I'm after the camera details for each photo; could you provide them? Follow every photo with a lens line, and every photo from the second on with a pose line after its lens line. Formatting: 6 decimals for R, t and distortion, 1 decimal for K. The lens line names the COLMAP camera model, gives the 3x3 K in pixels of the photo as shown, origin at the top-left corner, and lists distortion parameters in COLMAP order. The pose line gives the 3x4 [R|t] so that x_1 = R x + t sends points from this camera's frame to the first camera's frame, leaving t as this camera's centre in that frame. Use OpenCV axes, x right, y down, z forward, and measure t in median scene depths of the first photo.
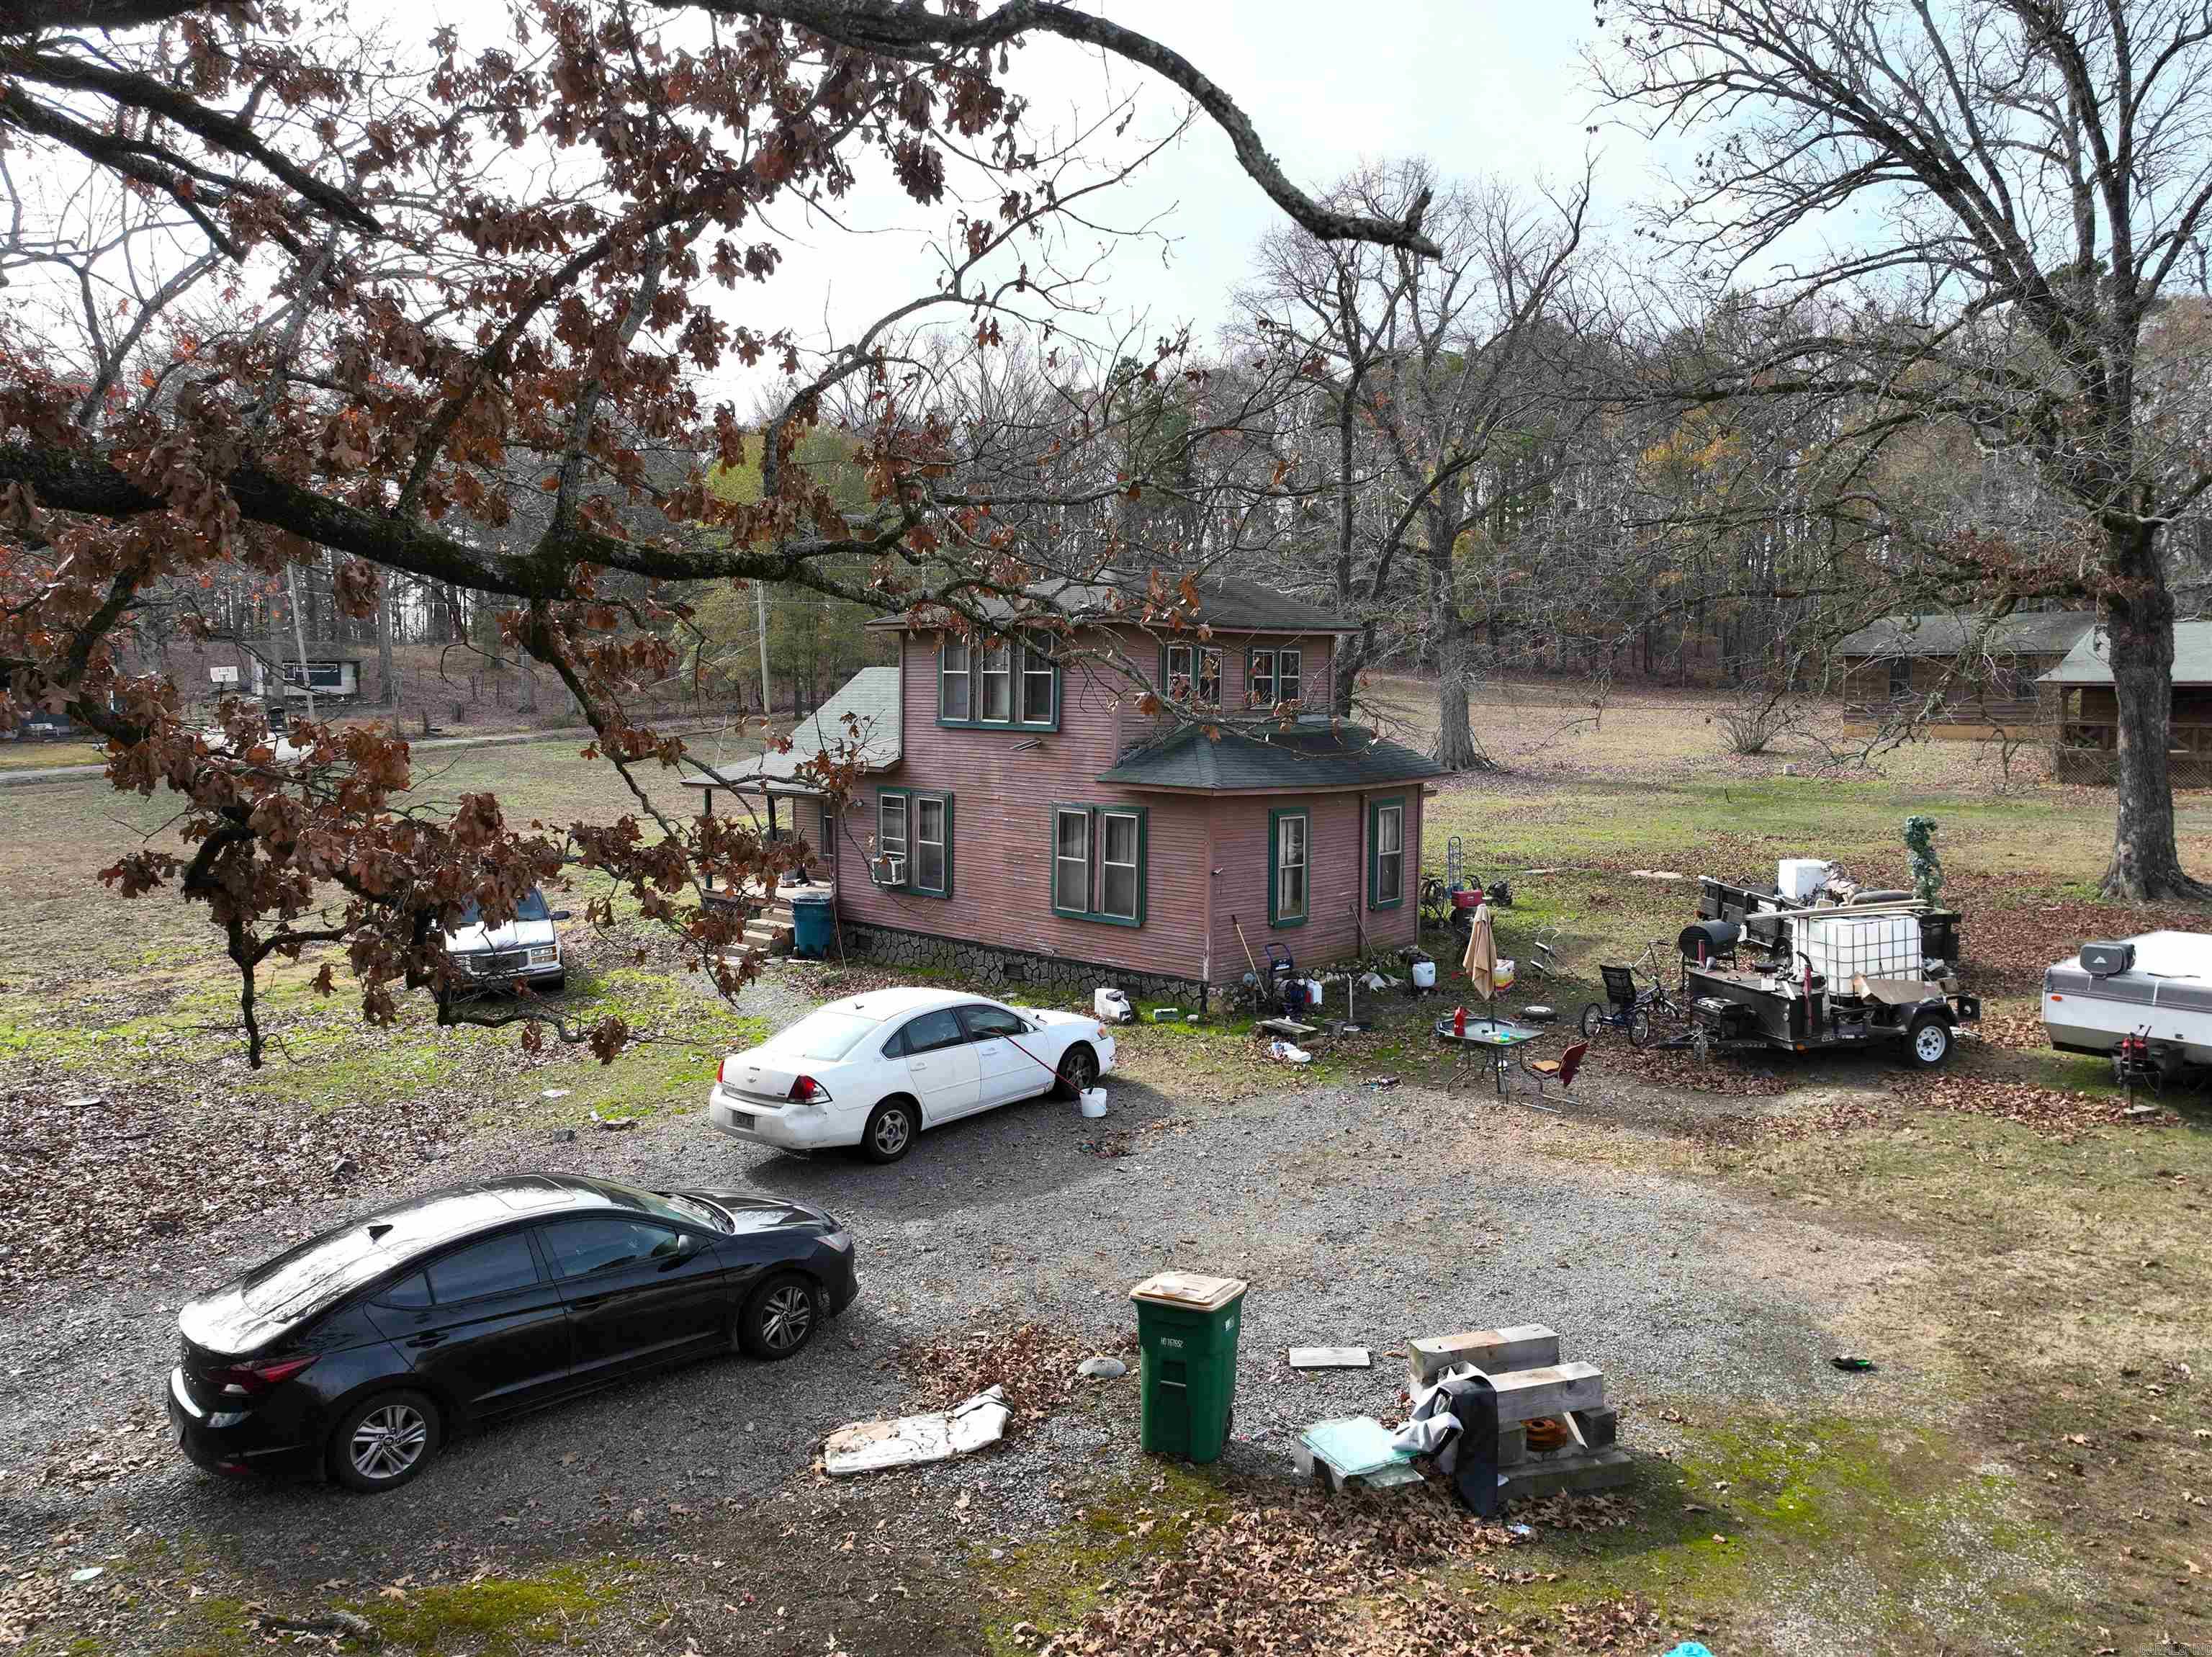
lens RADIAL K [[1557.0, 0, 1106.0], [0, 1557.0, 828.5], [0, 0, 1]] dist [0.002503, 0.006346]
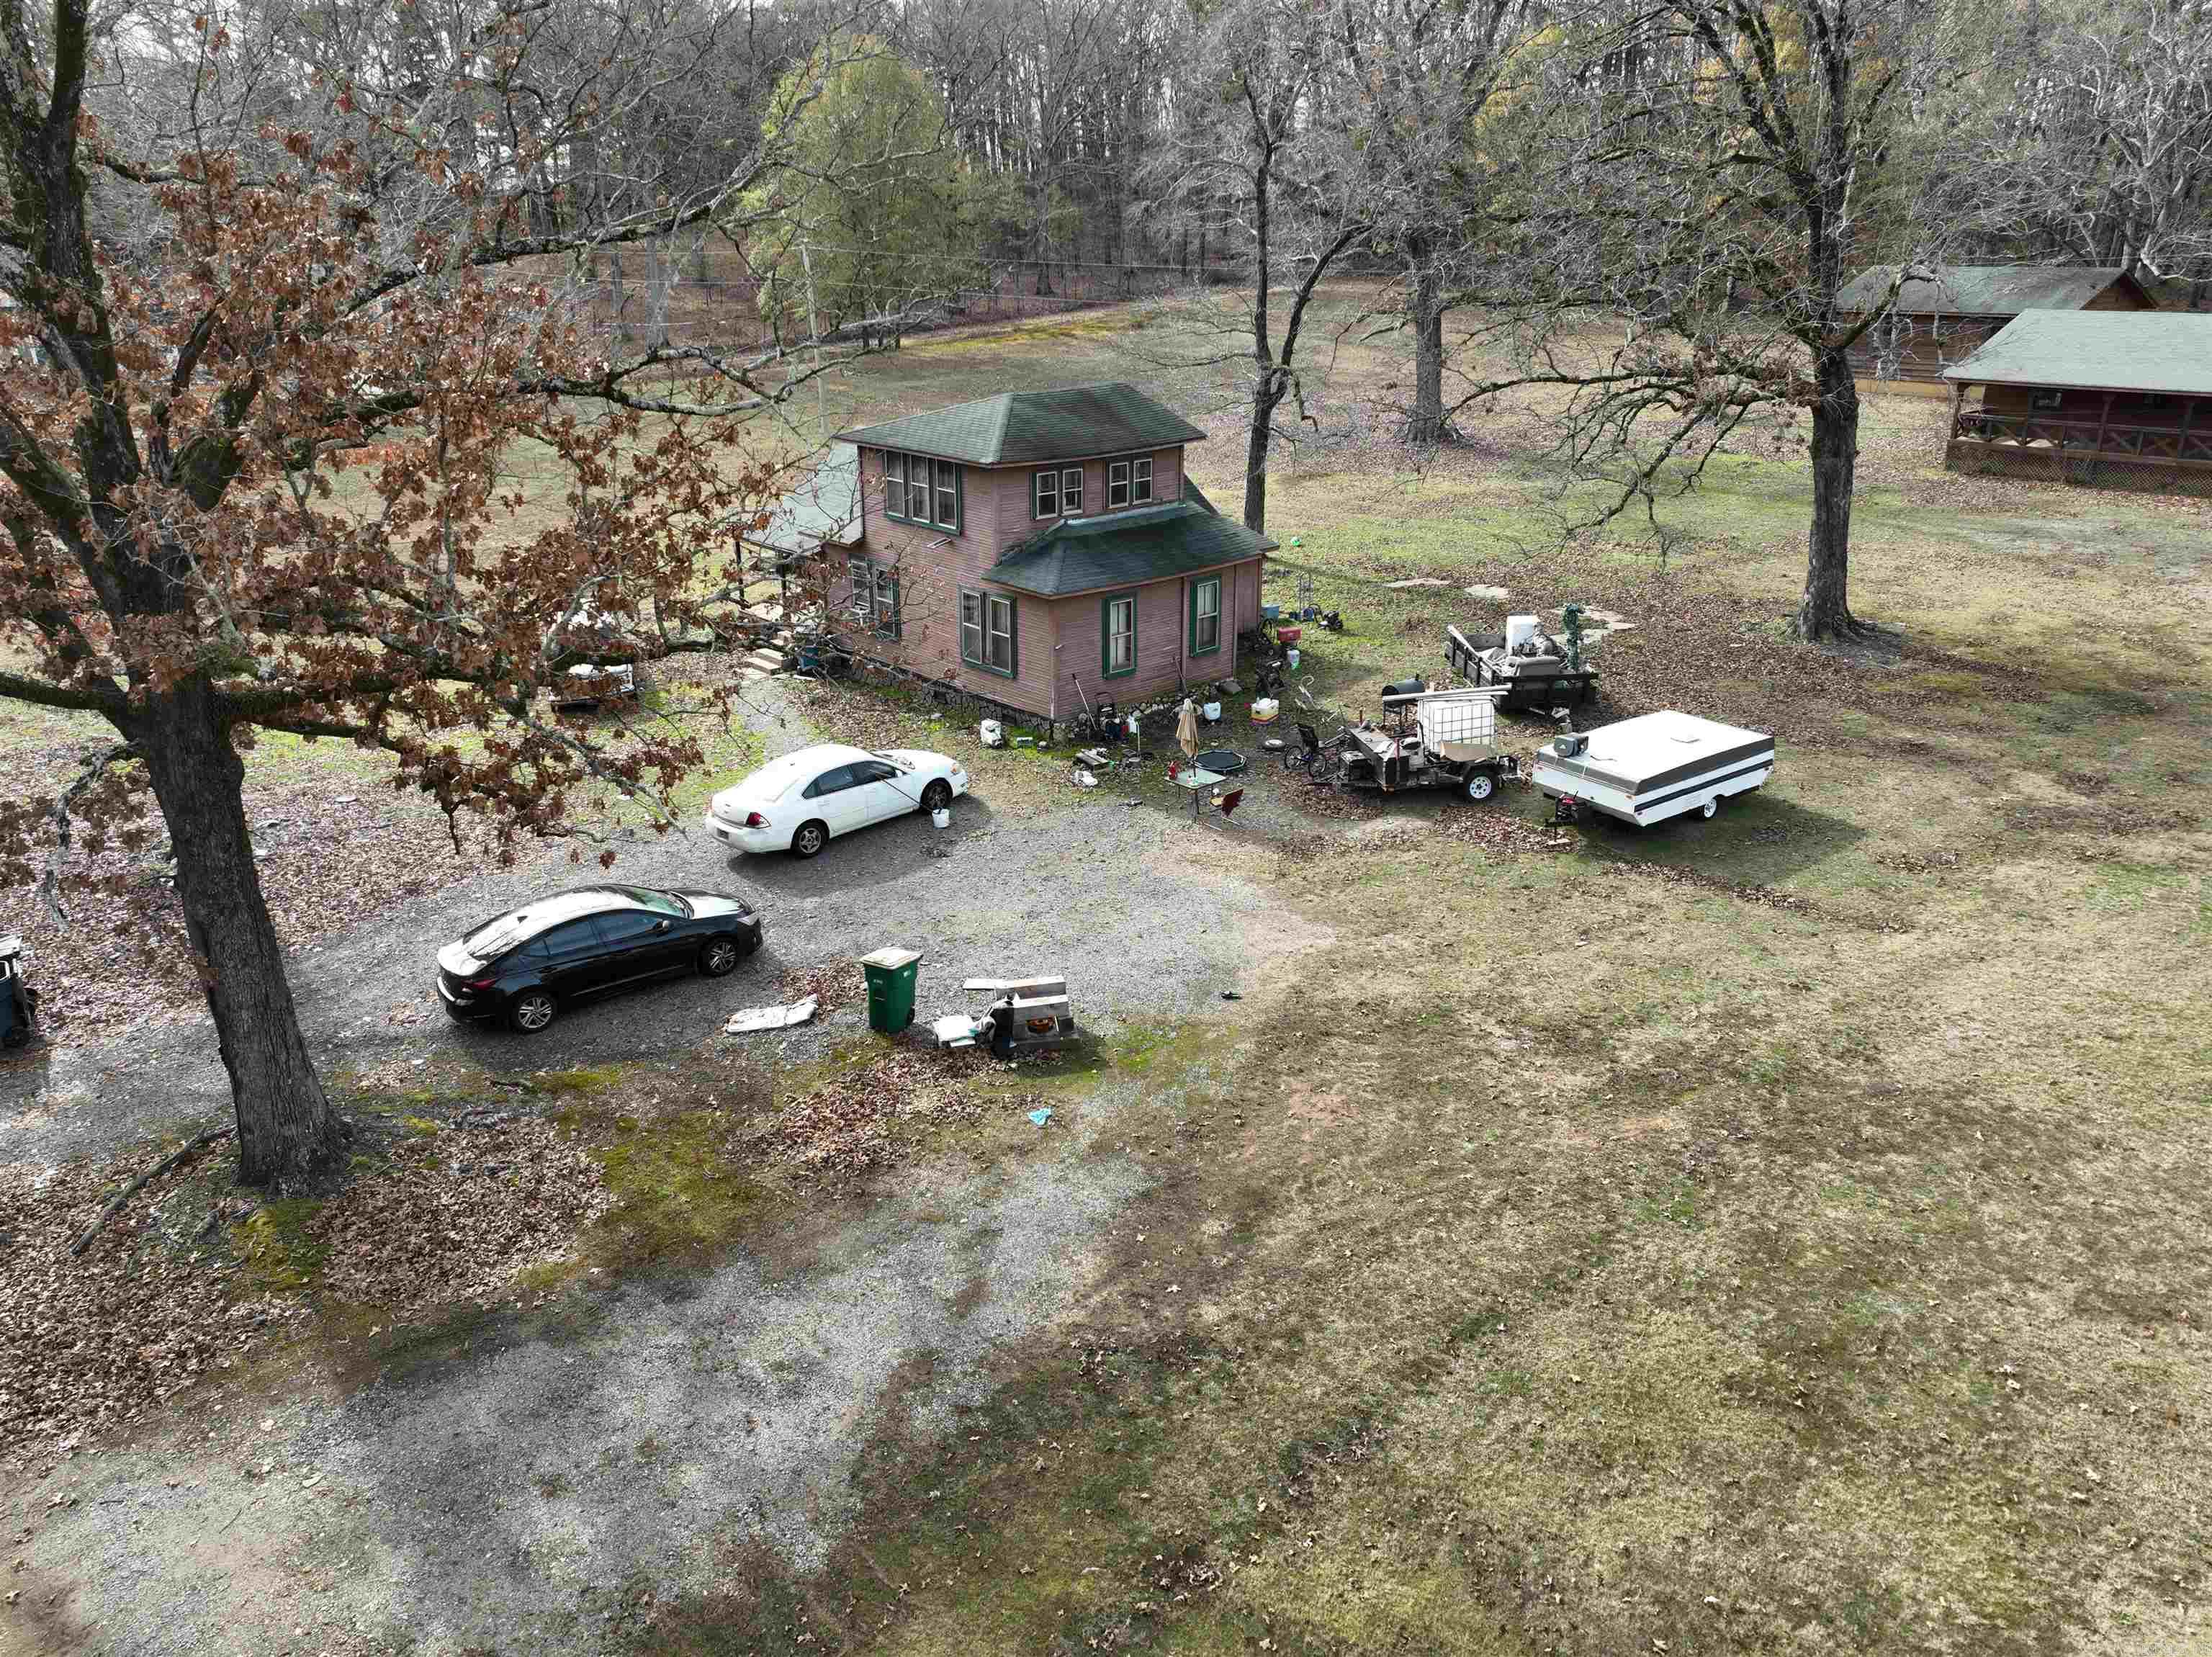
lens RADIAL K [[1557.0, 0, 1106.0], [0, 1557.0, 828.5], [0, 0, 1]] dist [0.002503, 0.006346]
pose [[0.996801, 0.020656, -0.077209, 0.327748], [0.001435, 0.961246, 0.275689, -0.297699], [0.079912, -0.274918, 0.958141, -0.628082]]
